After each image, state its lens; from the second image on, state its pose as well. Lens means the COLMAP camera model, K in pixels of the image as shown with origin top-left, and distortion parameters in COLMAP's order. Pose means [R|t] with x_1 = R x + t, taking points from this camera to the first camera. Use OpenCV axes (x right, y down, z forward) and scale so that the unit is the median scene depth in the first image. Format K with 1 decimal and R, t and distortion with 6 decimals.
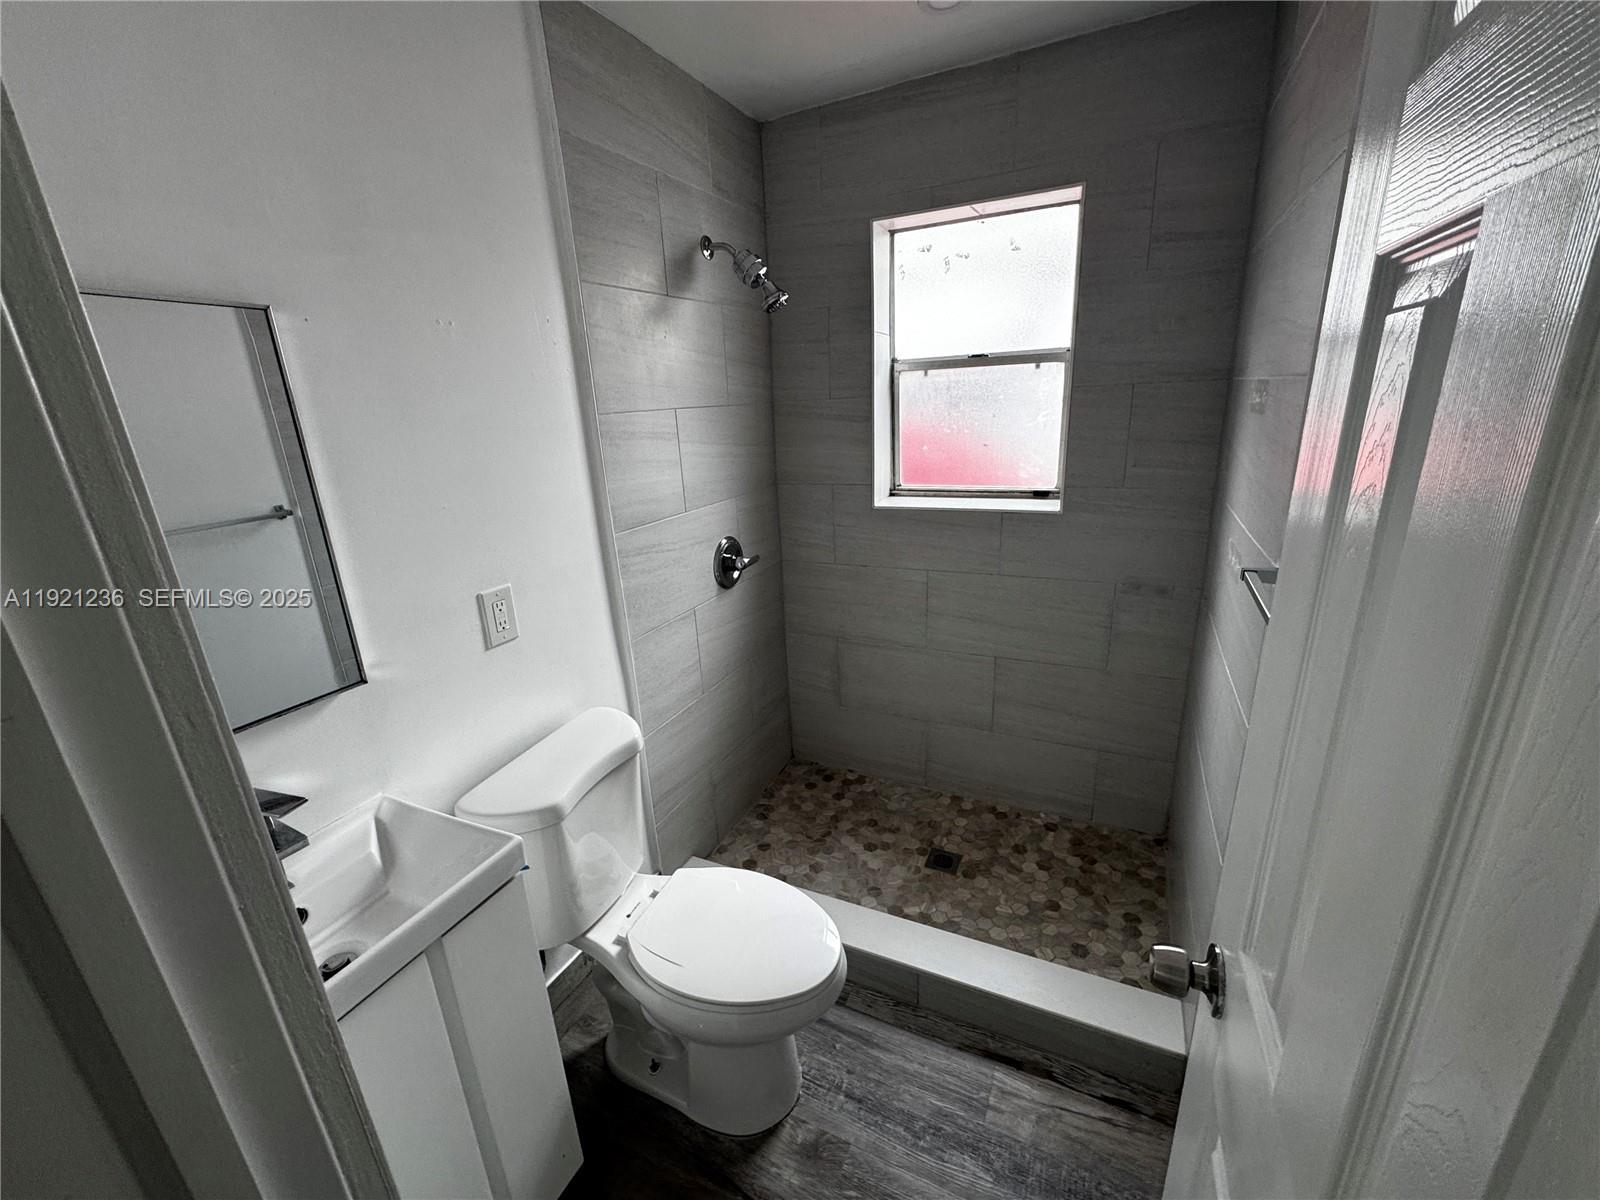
lens RADIAL K [[636.7, 0, 810.4], [0, 636.7, 585.8], [0, 0, 1]] dist [-0.005867, 0.000132]
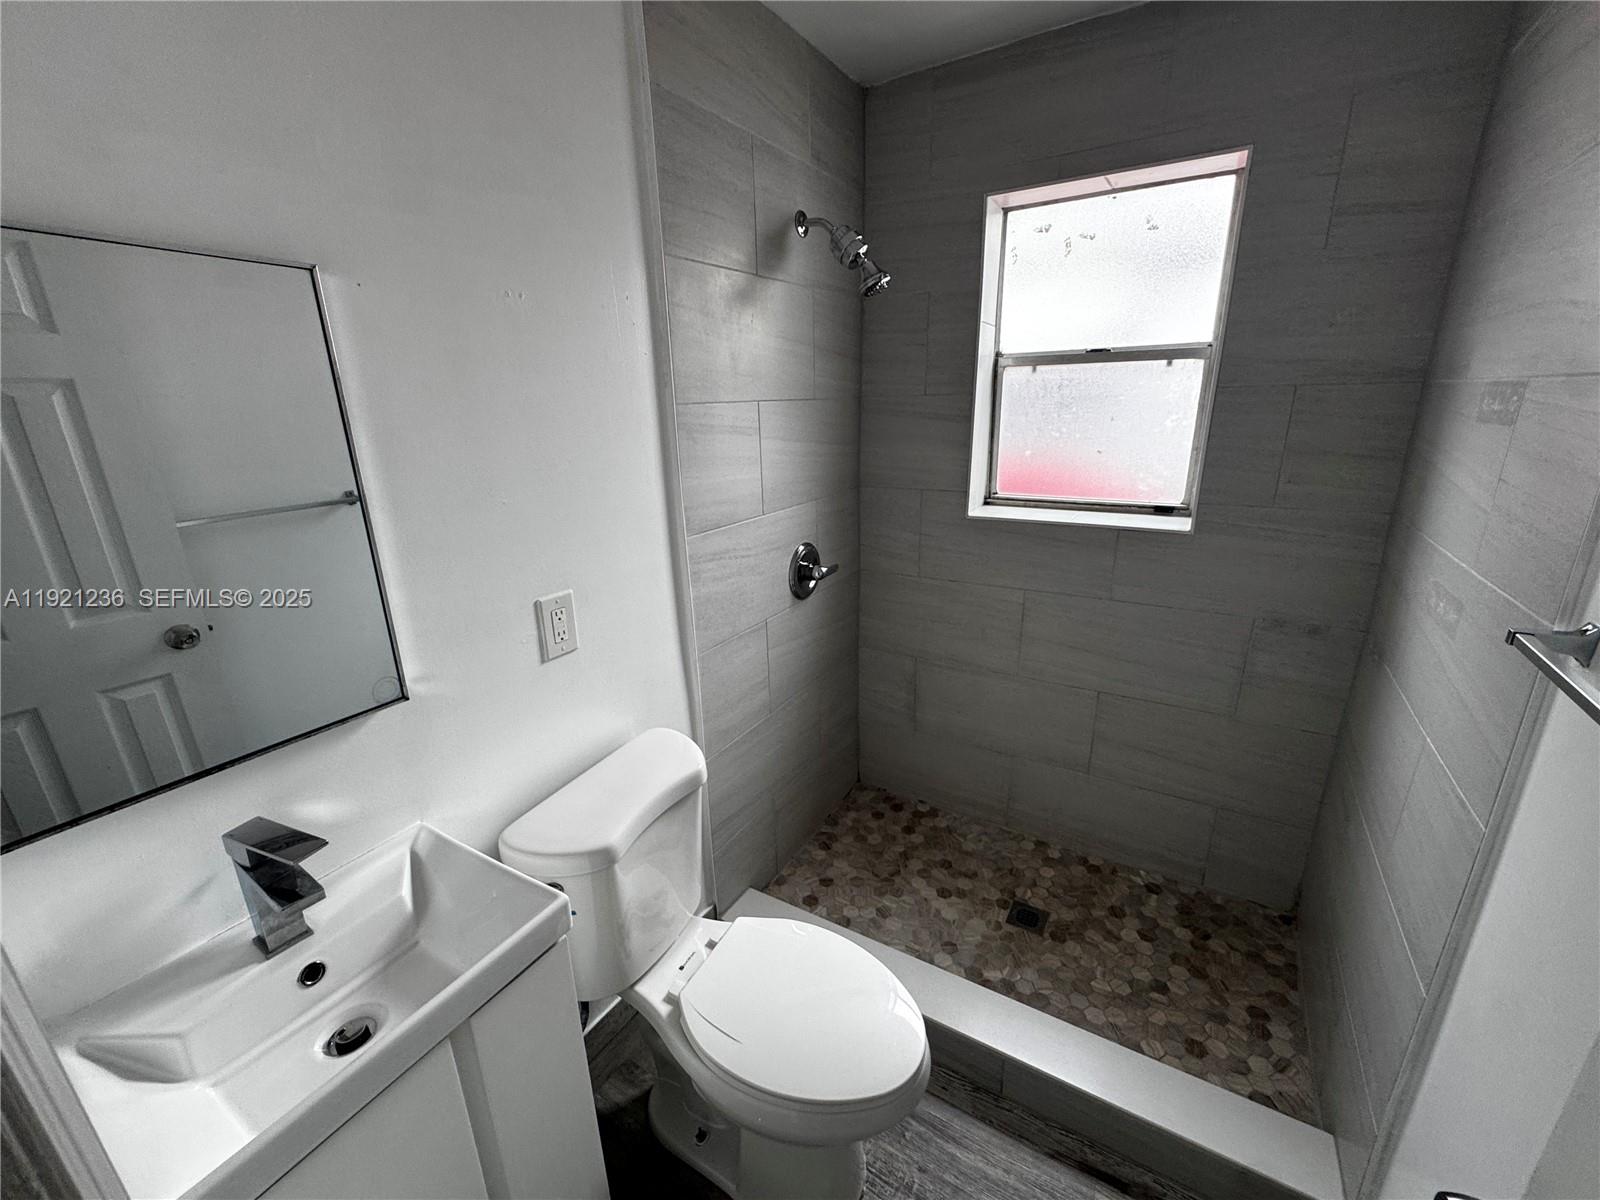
lens RADIAL K [[636.7, 0, 811.3], [0, 636.7, 582.6], [0, 0, 1]] dist [-0.005867, 0.000132]
pose [[0.994948, 0.049639, -0.087261, -0.046305], [-0.049899, 0.998754, -0.000800, -0.023641], [0.087113, 0.005150, 0.996185, 0.107883]]
